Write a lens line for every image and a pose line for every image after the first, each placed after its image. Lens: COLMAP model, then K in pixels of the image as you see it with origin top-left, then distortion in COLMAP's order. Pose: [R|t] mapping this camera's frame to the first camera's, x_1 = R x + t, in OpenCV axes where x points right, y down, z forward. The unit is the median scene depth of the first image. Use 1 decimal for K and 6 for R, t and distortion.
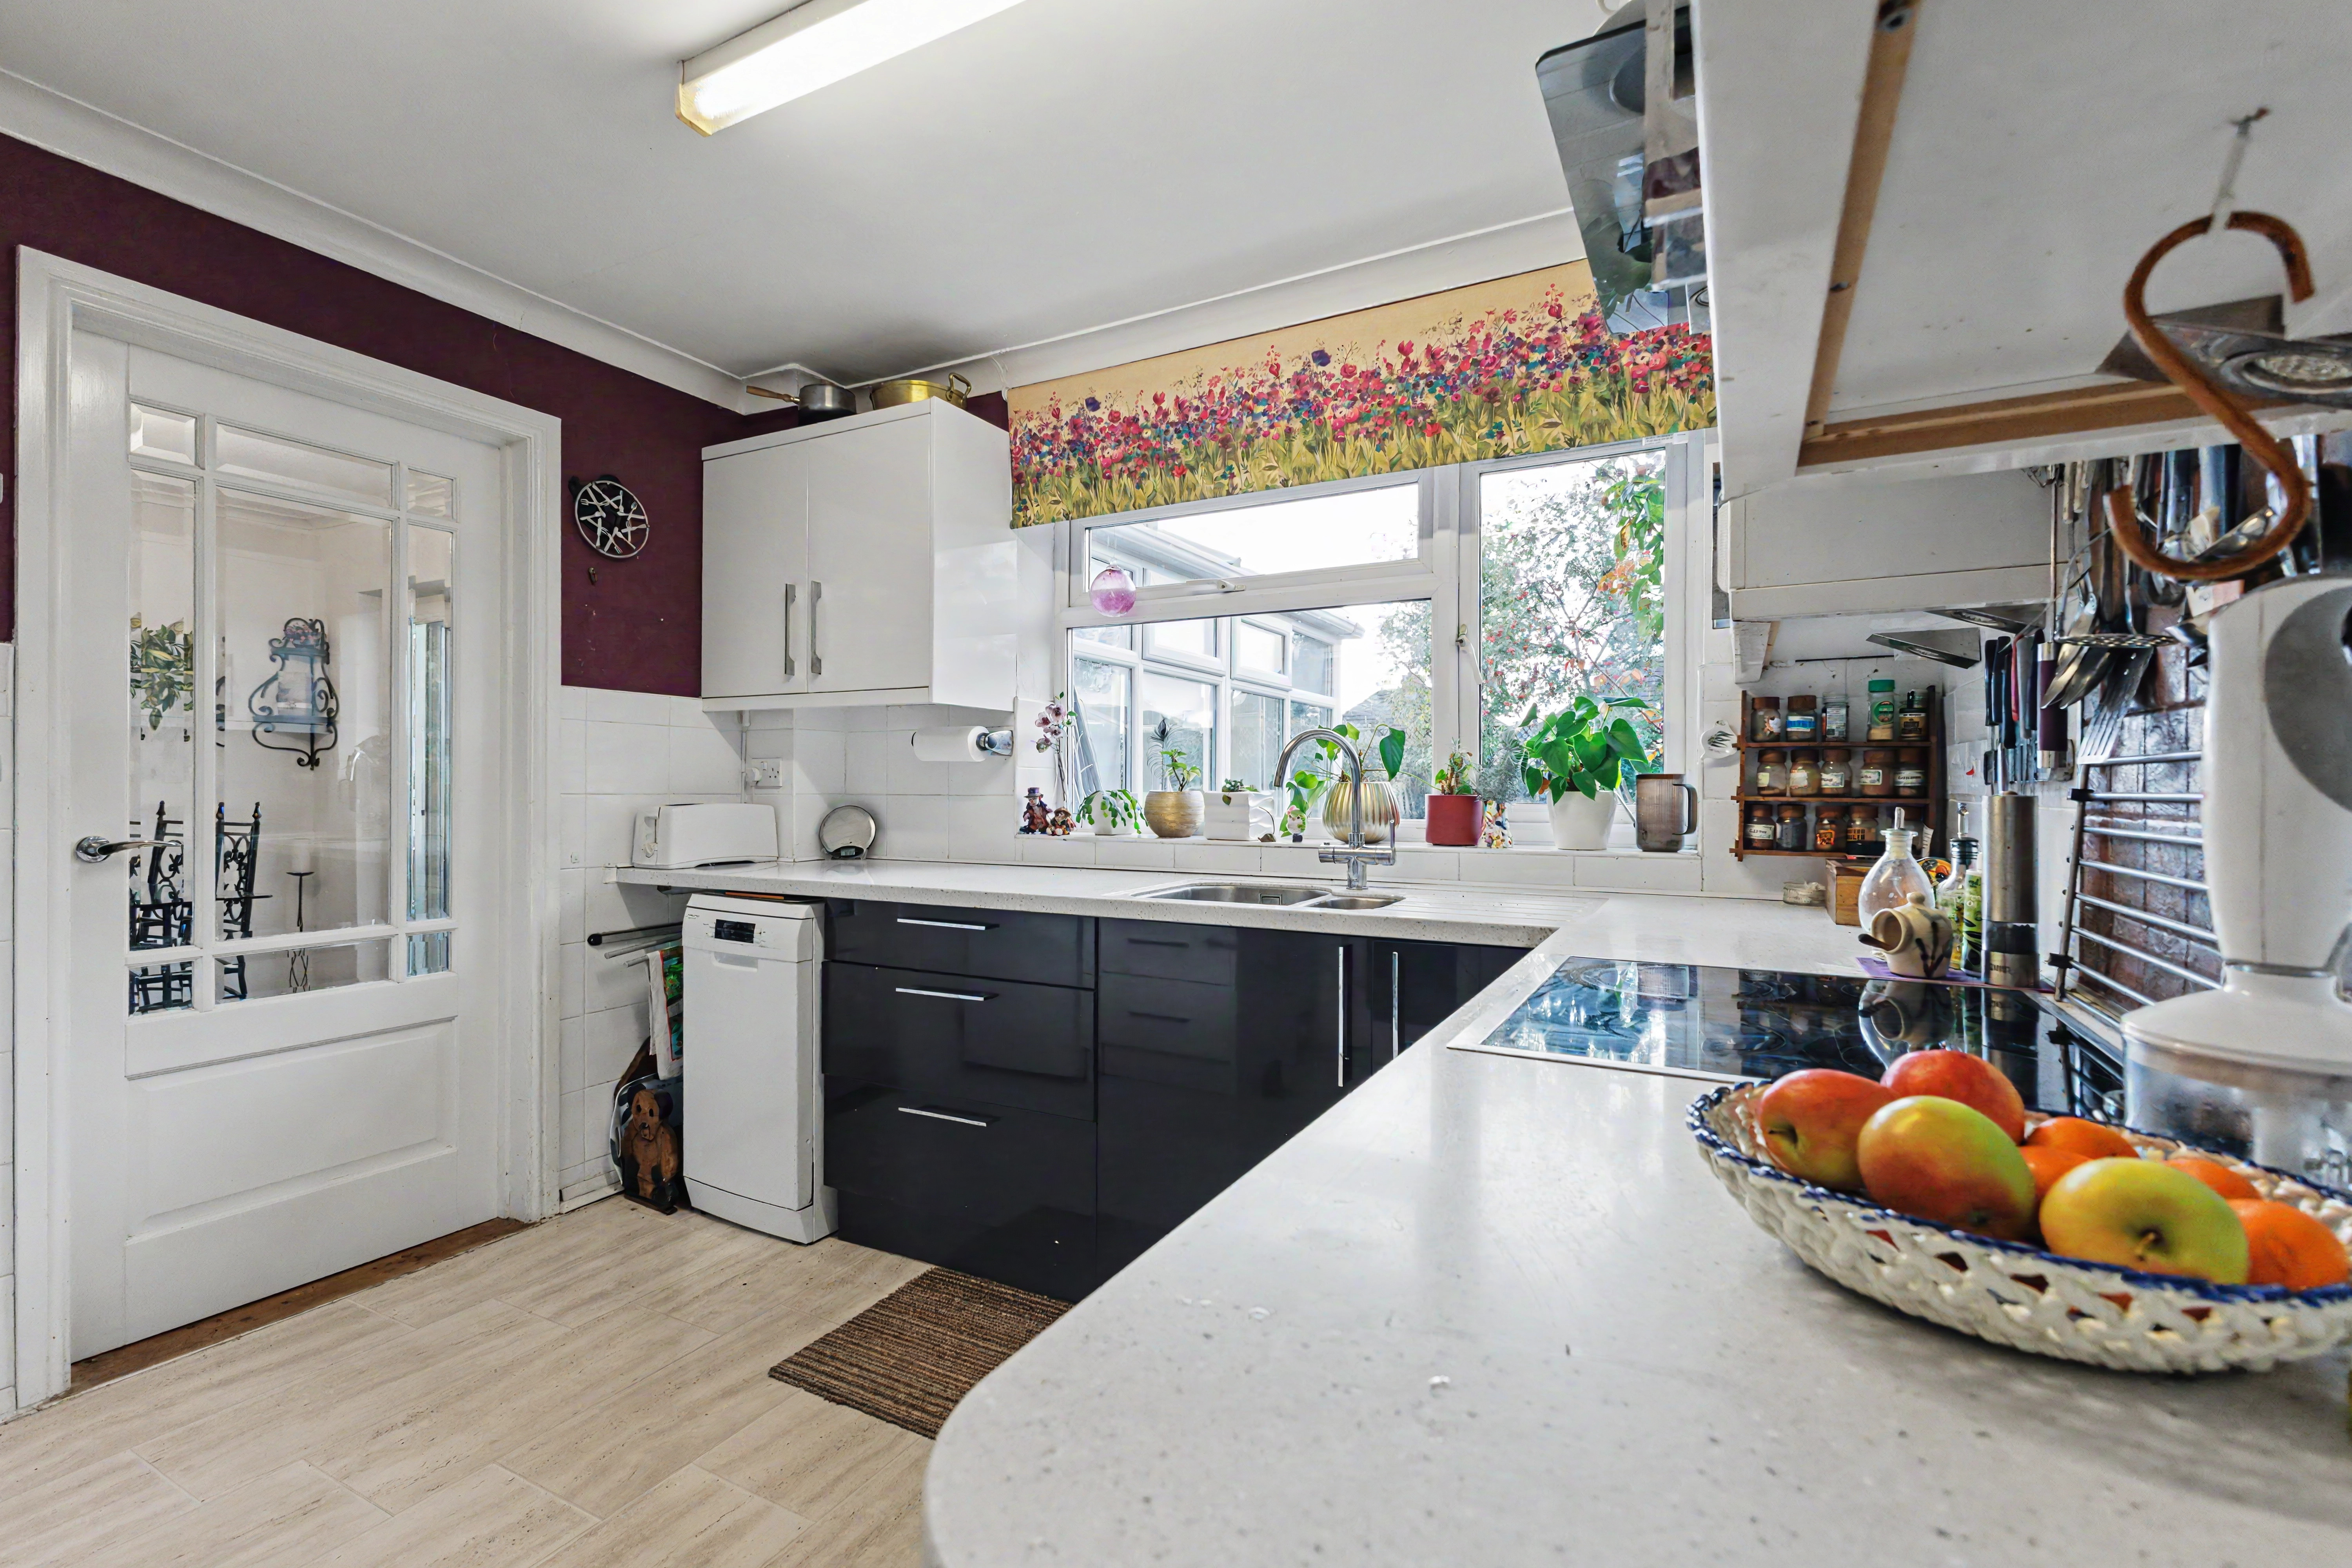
lens RADIAL K [[1037.0, 0, 1166.7], [0, 1037.0, 776.4], [0, 0, 1]] dist [-0.000957, -0.000102]
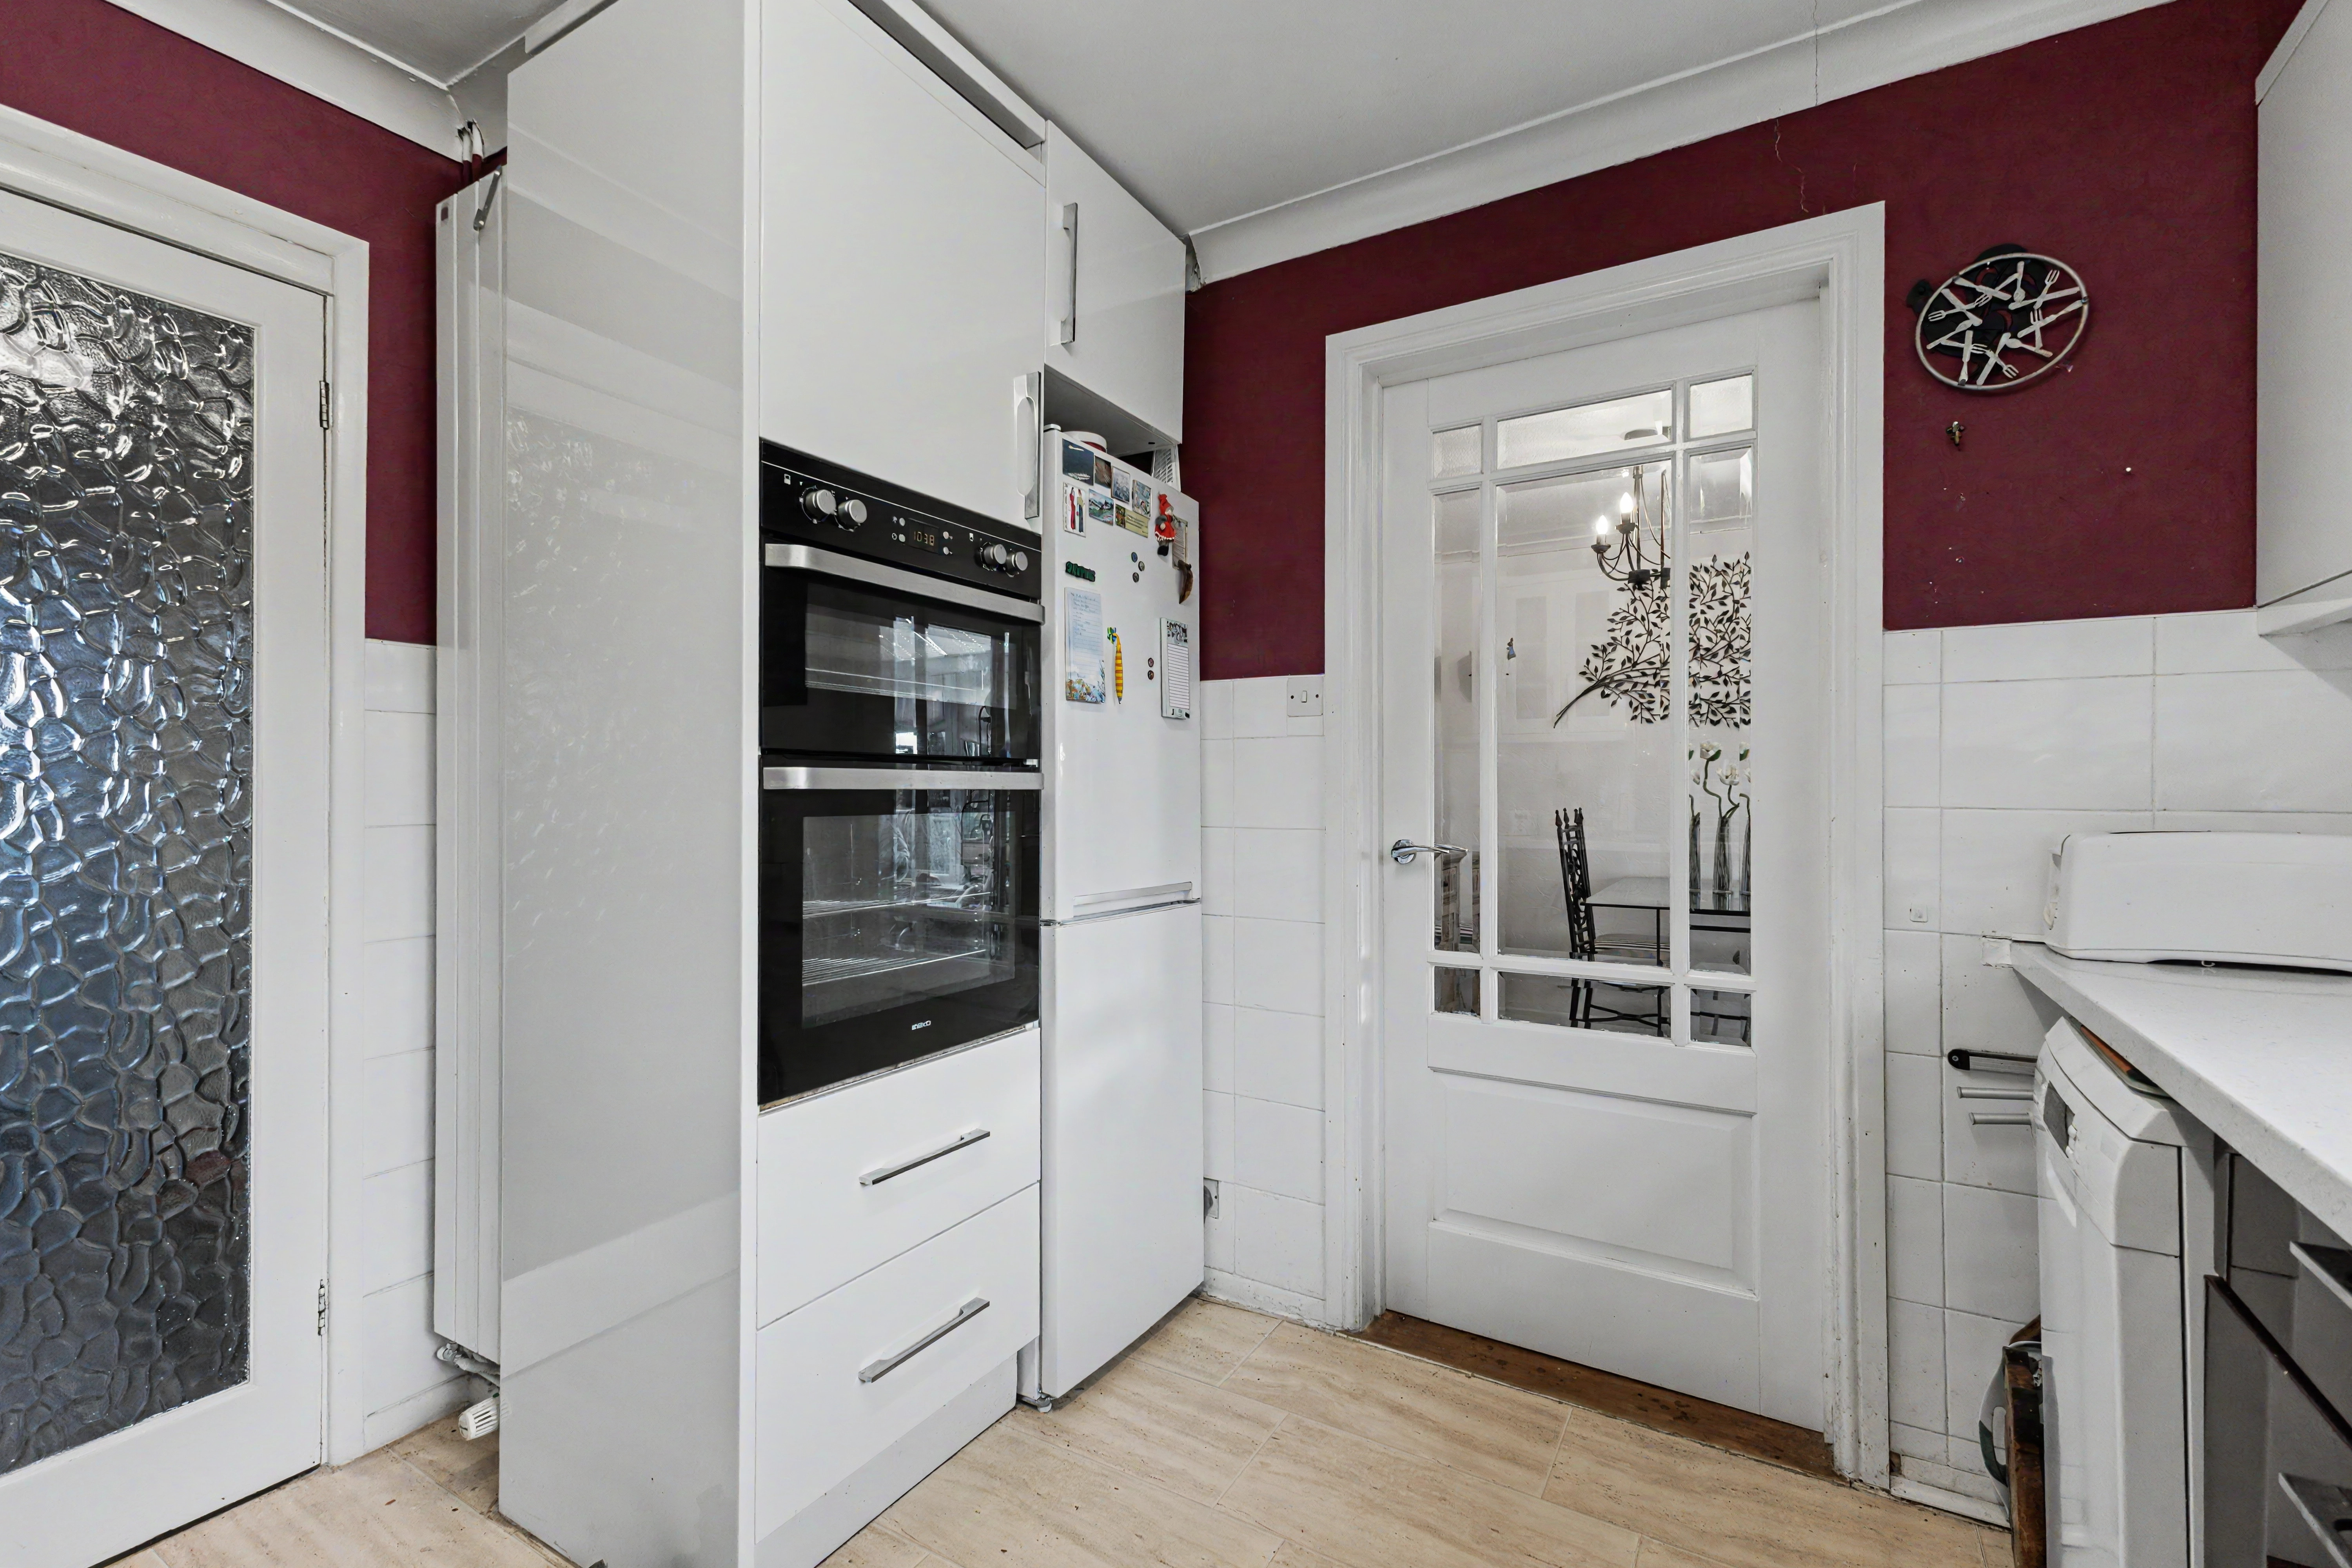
lens RADIAL K [[1007.8, 0, 1176.0], [0, 1007.8, 784.0], [0, 0, 1]] dist [-0.000458, 0.000109]
pose [[-0.043378, -0.011608, -0.998991, 0.035355], [0.006741, 0.999906, -0.011911, 0.008714], [0.999036, -0.007251, -0.043296, 0.664951]]
